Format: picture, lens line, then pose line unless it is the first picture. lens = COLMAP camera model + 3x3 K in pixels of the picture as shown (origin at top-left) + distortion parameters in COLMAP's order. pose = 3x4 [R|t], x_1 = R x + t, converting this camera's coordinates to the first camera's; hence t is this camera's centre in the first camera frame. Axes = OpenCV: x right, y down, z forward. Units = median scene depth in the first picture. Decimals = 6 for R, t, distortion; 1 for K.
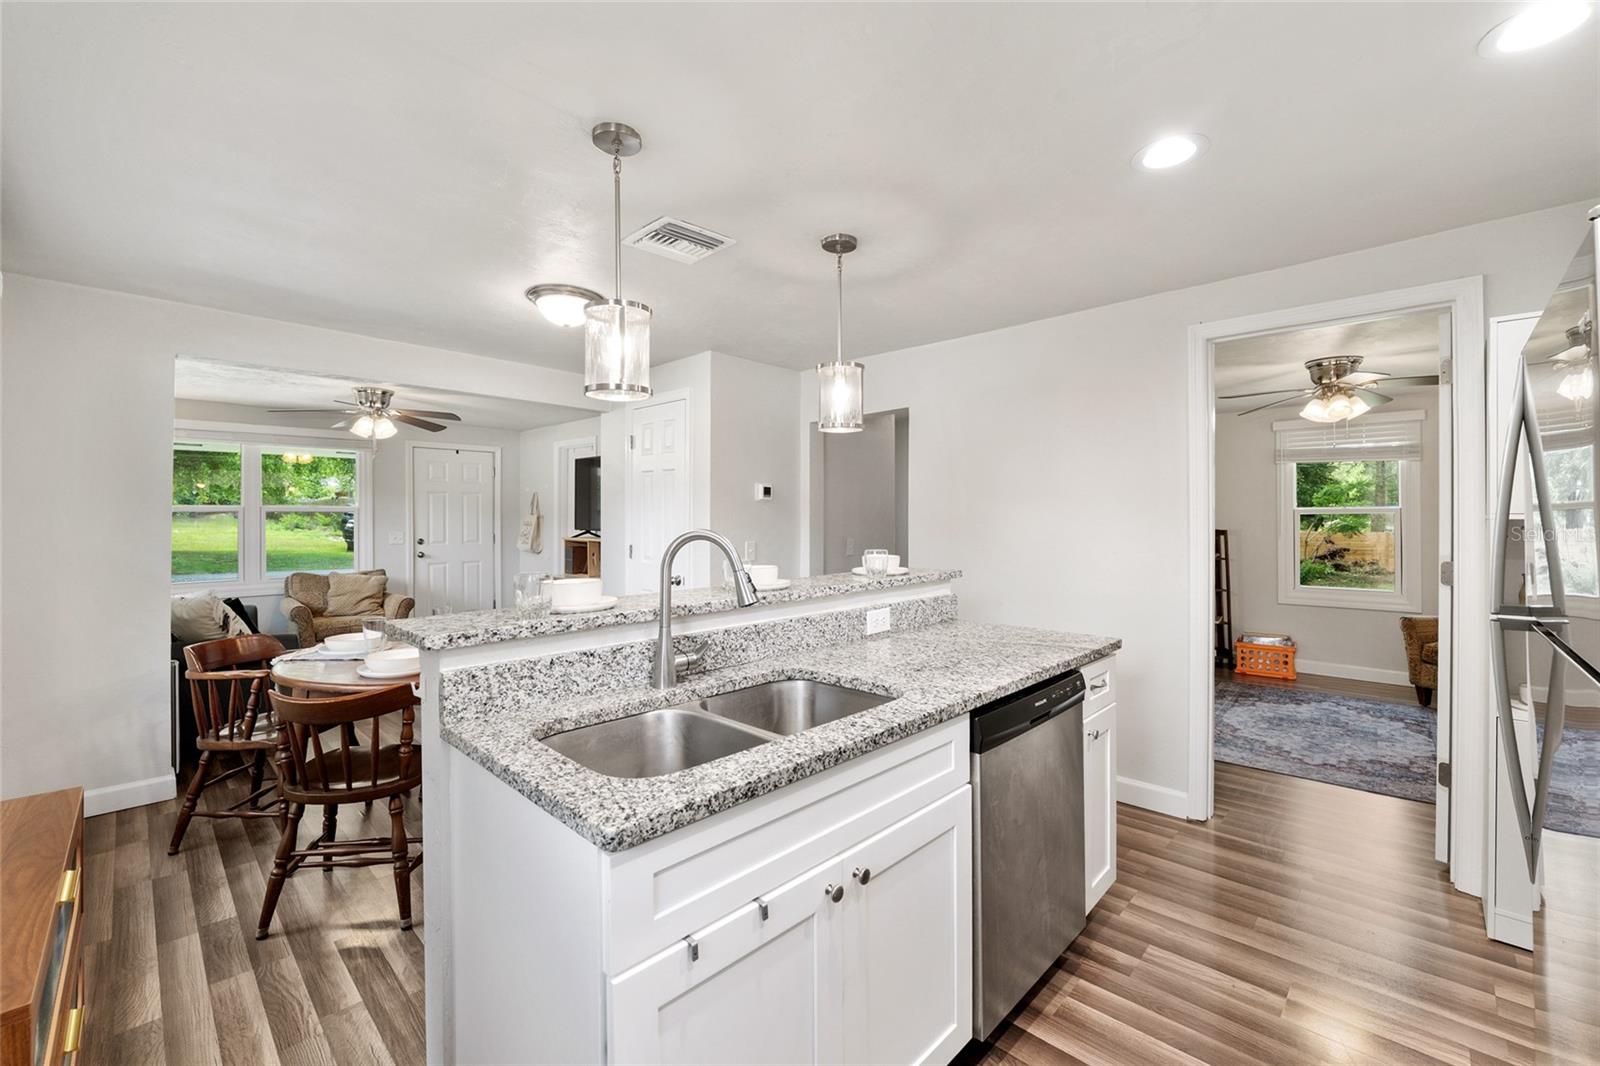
lens RADIAL K [[647.1, 0, 805.8], [0, 647.1, 529.1], [0, 0, 1]] dist [-0.003397, -0.000003]
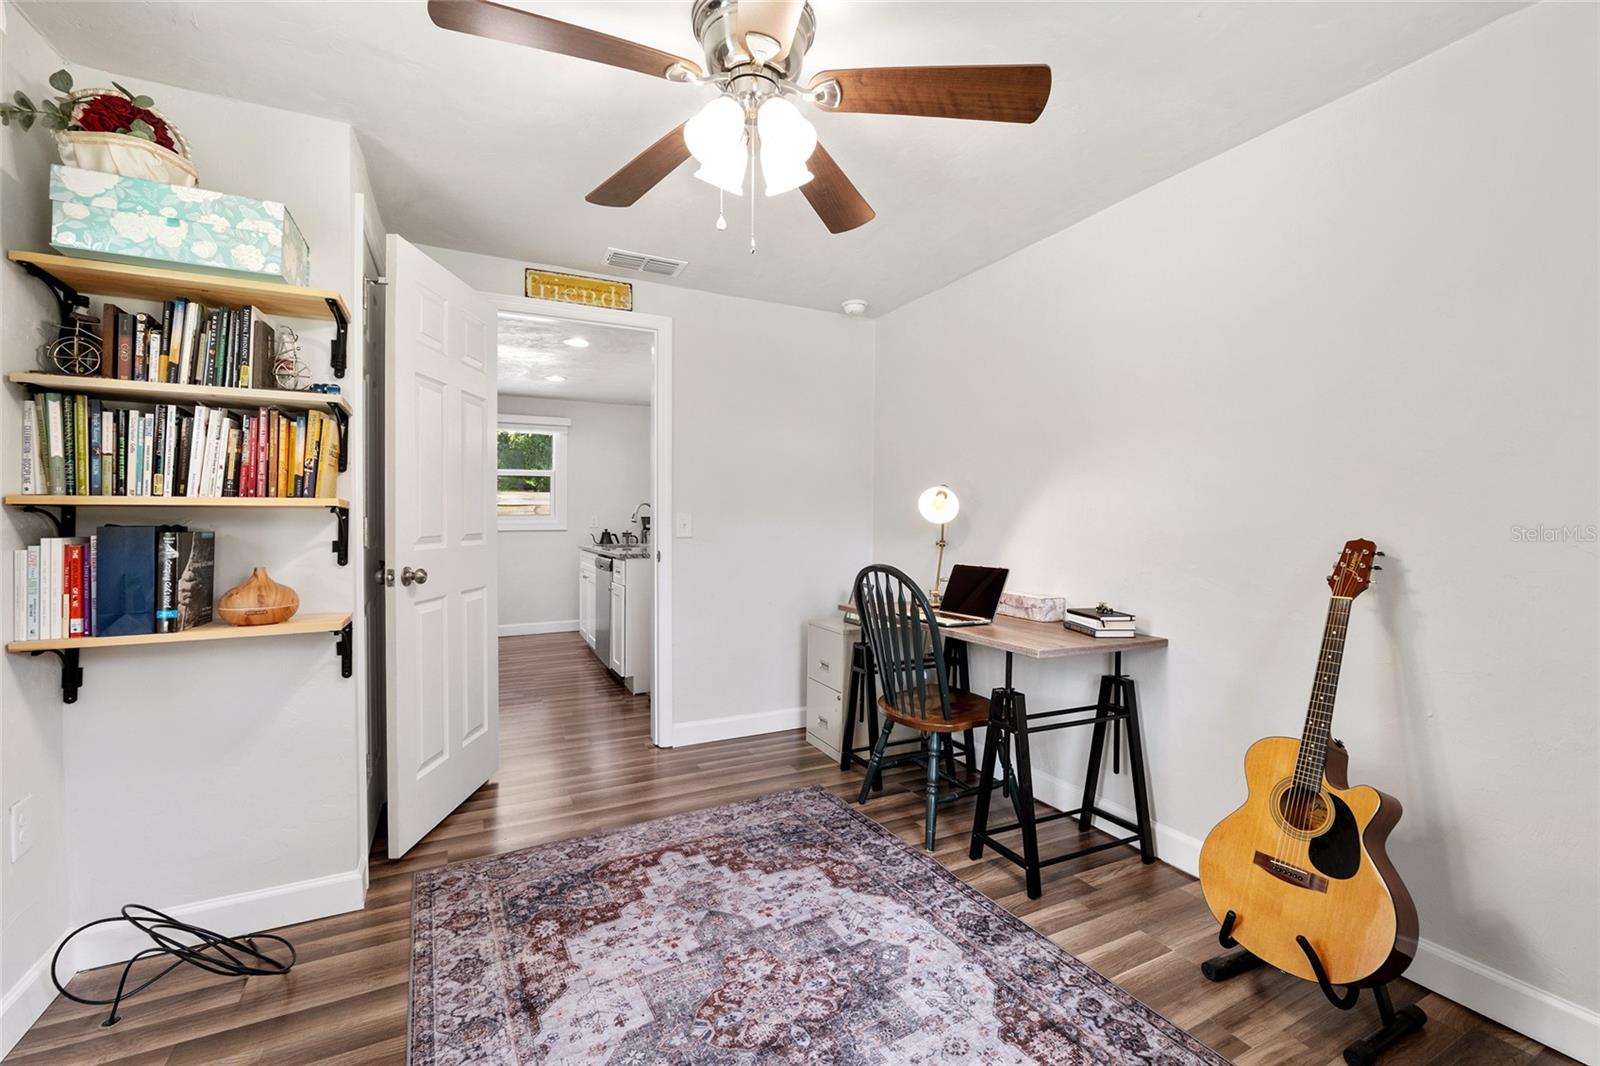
lens RADIAL K [[647.1, 0, 796.1], [0, 647.1, 524.6], [0, 0, 1]] dist [-0.003397, -0.000003]
pose [[-0.328639, 0.003263, -0.944450, 1.314185], [-0.007786, 0.999951, 0.006164, 0.036841], [0.944423, 0.009379, -0.328598, 1.298225]]
